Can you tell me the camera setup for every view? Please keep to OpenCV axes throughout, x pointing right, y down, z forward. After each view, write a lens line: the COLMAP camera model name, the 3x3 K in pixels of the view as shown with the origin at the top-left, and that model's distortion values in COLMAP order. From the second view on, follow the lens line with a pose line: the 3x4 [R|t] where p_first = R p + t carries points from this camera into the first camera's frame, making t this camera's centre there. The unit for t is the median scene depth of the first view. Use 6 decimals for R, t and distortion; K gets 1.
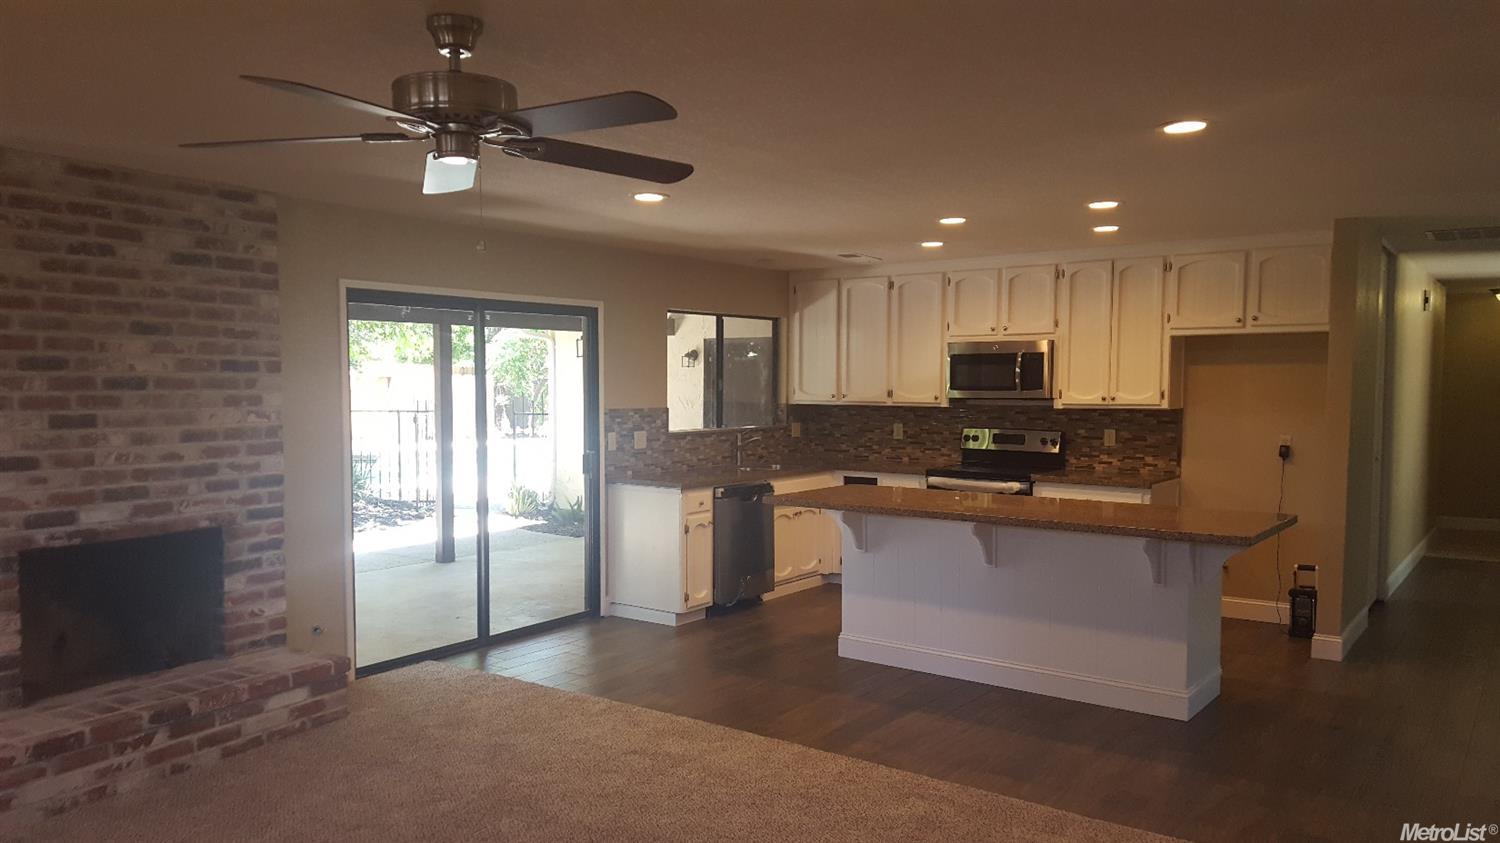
lens RADIAL K [[1104.4, 0, 735.3], [0, 1104.4, 455.9], [0, 0, 1]] dist [0.095641, -0.136756]
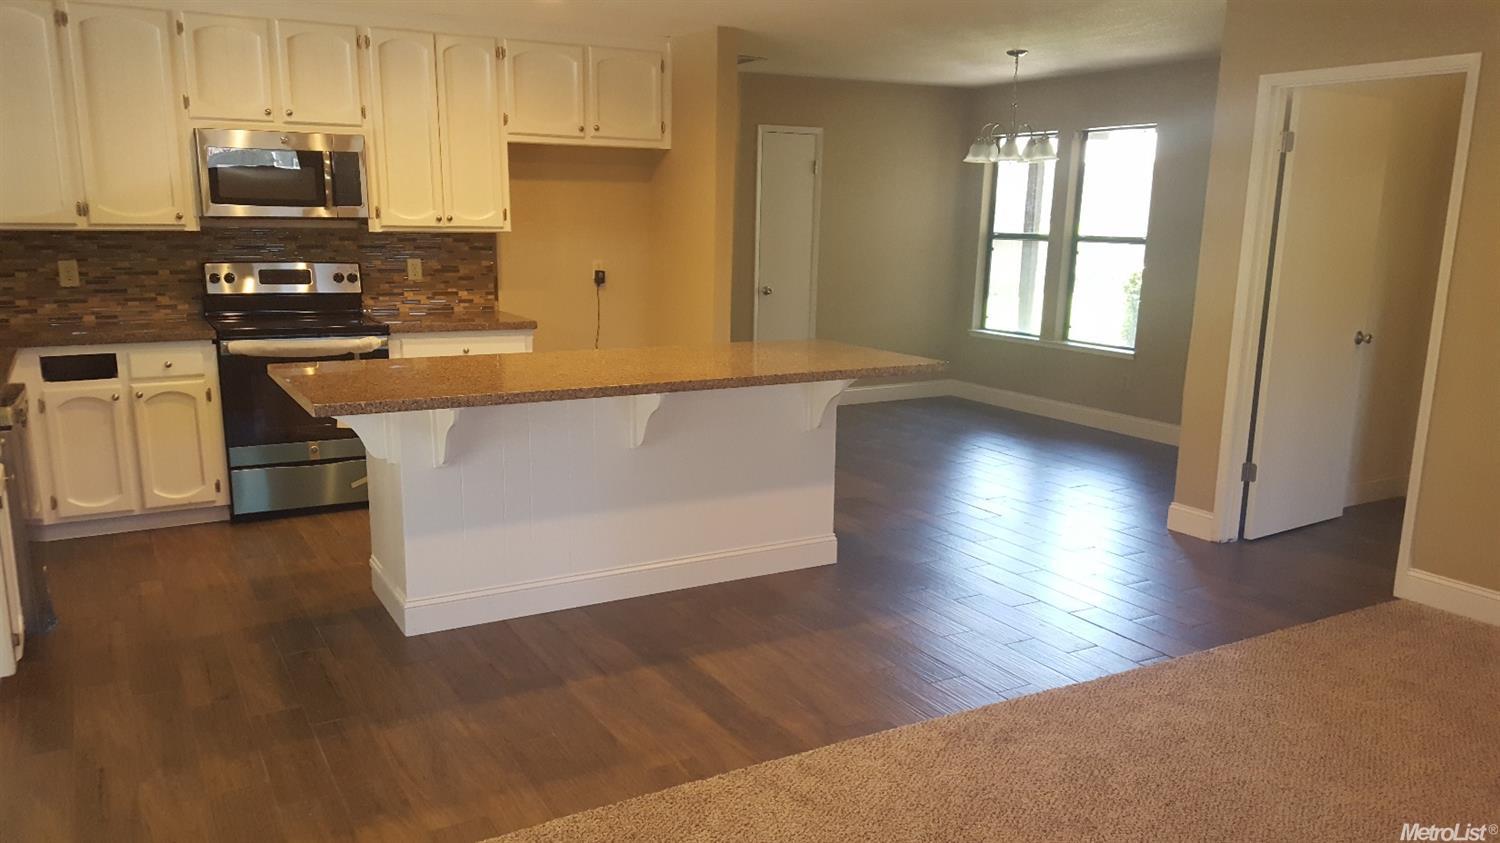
lens RADIAL K [[1104.4, 0, 749.3], [0, 1104.4, 458.5], [0, 0, 1]] dist [0.095641, -0.136756]
pose [[0.401818, -0.194885, 0.894741, -0.316485], [0.050618, 0.980324, 0.190794, -0.024917], [-0.914319, -0.031375, 0.403777, 0.480856]]
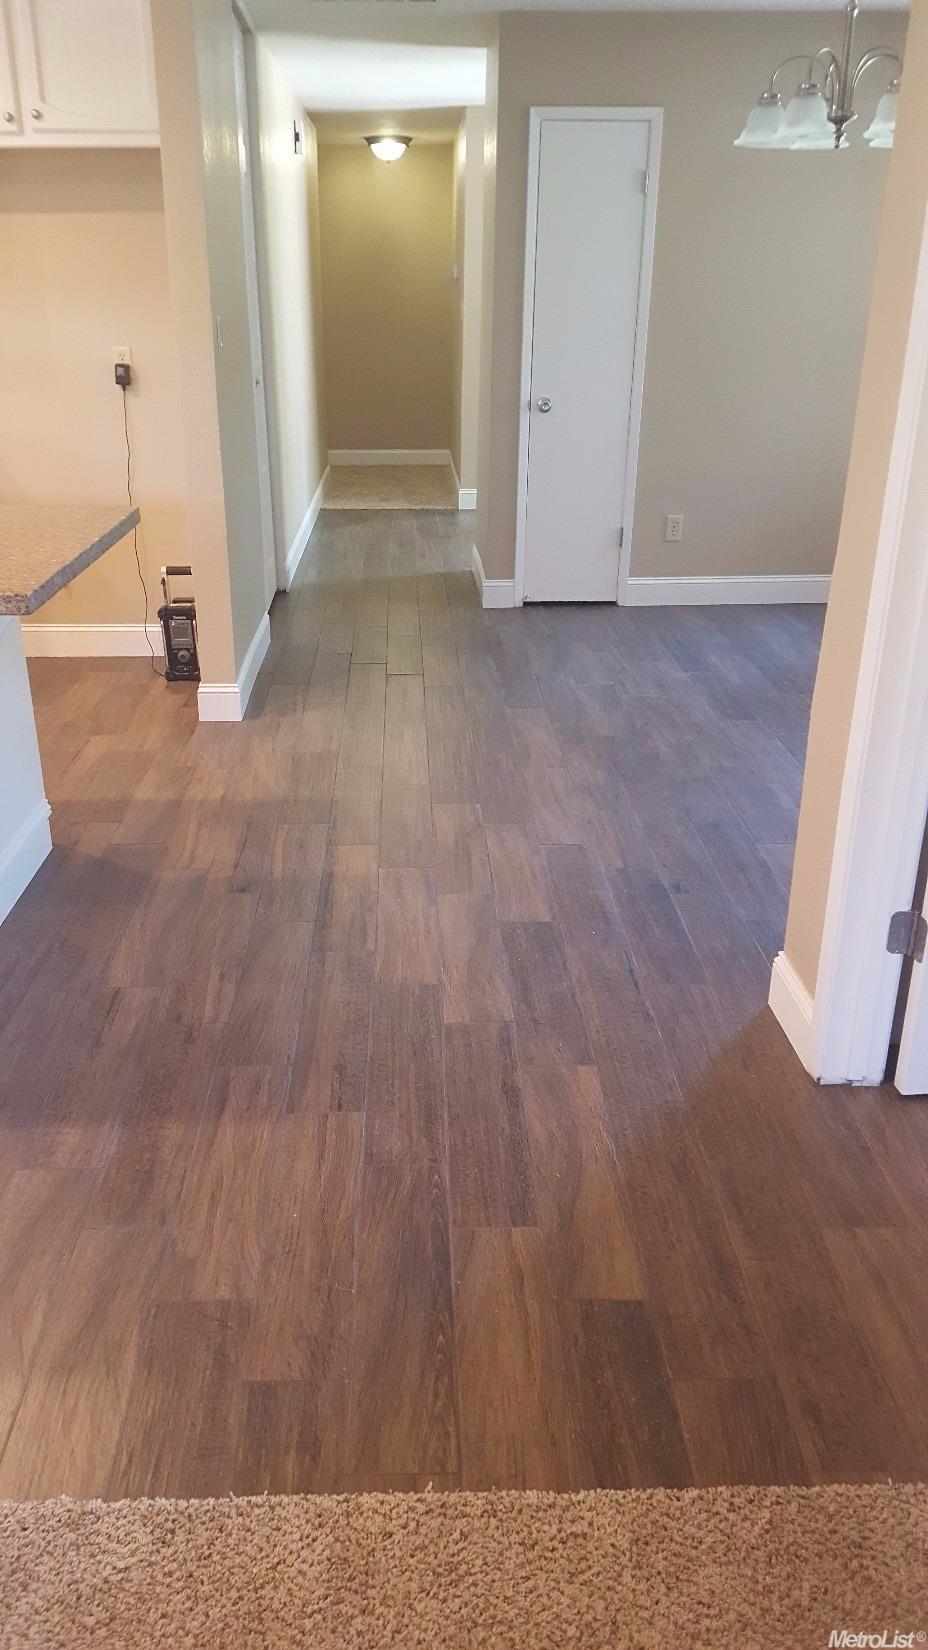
lens RADIAL K [[1214.8, 0, 453.8], [0, 1214.8, 808.1], [0, 0, 1]] dist [0.095641, -0.136756]
pose [[0.783849, -0.241310, 0.572145, 0.186655], [0.039425, 0.938882, 0.341973, -0.004273], [-0.619698, -0.245499, 0.745456, 0.326251]]
